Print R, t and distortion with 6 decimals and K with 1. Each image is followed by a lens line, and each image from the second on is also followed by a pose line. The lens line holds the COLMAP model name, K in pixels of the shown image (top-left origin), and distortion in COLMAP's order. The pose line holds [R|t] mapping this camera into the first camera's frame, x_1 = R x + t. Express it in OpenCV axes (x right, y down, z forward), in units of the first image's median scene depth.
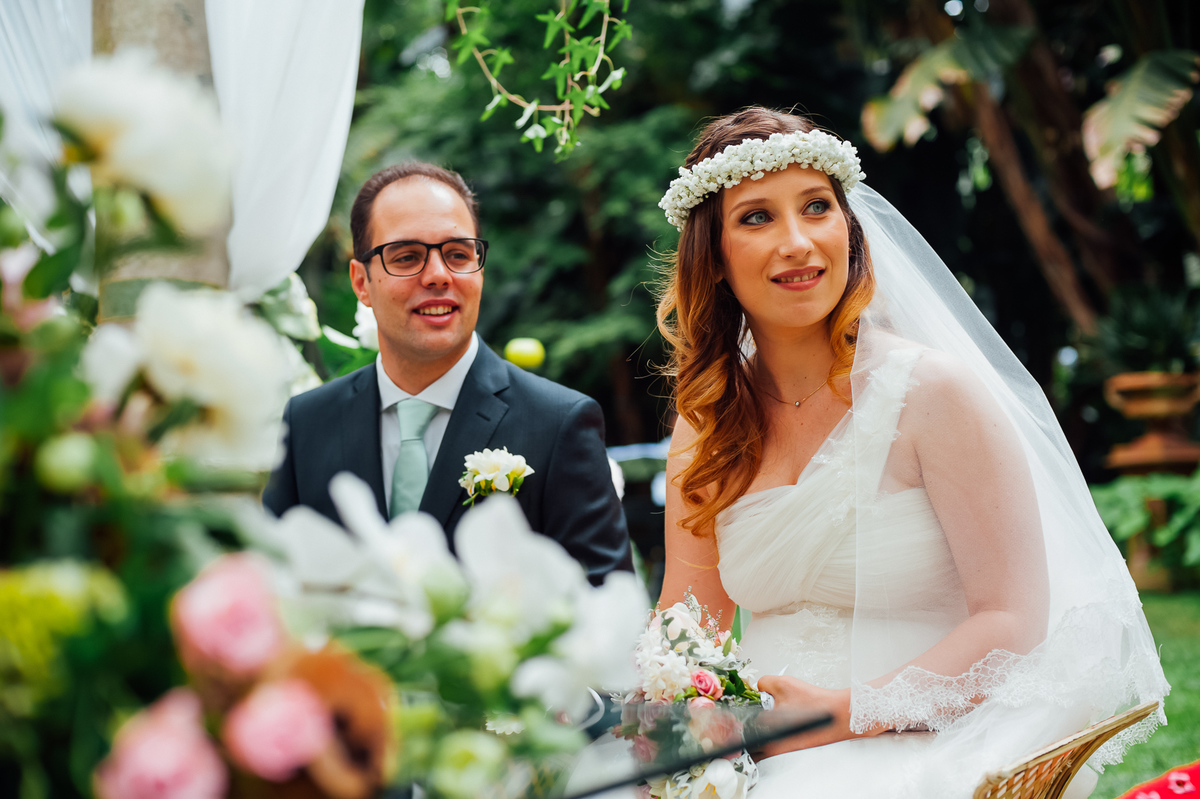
lens RADIAL K [[1578.4, 0, 600.0], [0, 1578.4, 399.5], [0, 0, 1]] dist [0.005957, -0.438955]
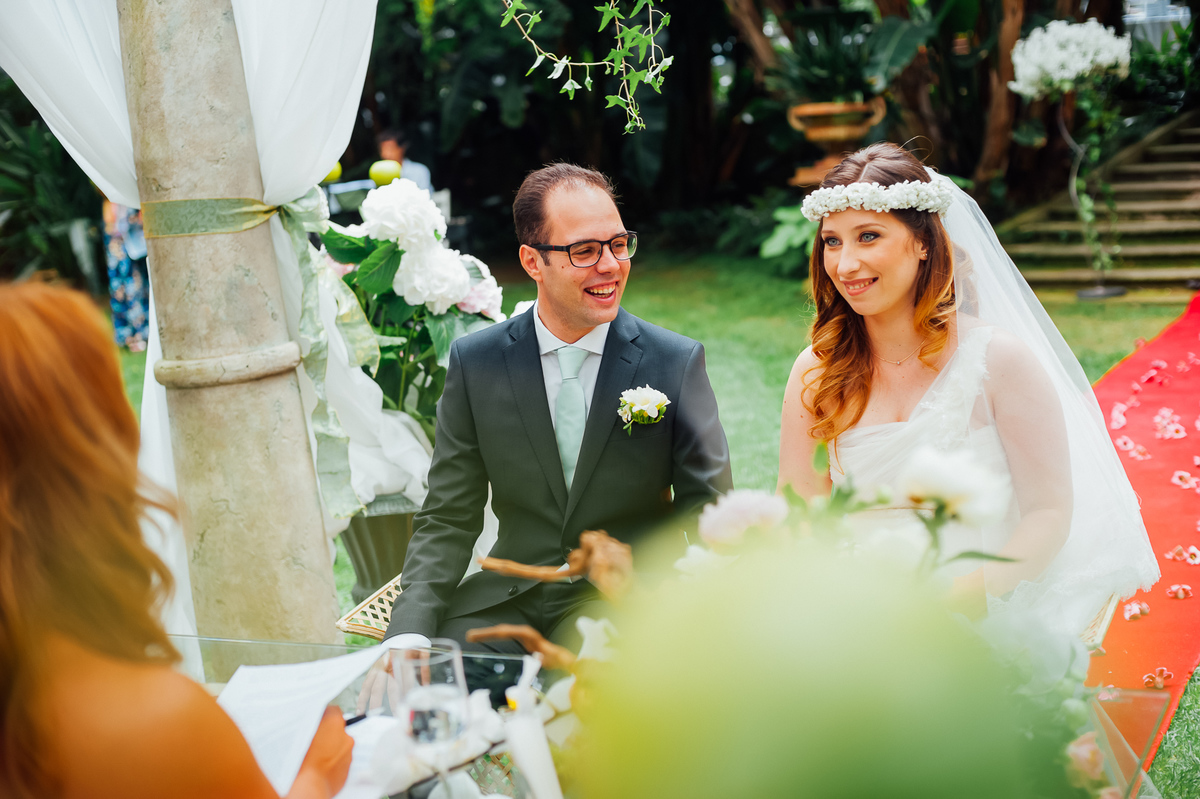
lens RADIAL K [[1578.4, 0, 600.0], [0, 1578.4, 399.5], [0, 0, 1]] dist [0.005957, -0.438955]
pose [[0.979495, -0.064922, 0.190722, -0.342619], [0.031854, 0.984654, 0.171587, -0.179802], [-0.198935, -0.161994, 0.966531, -0.276184]]
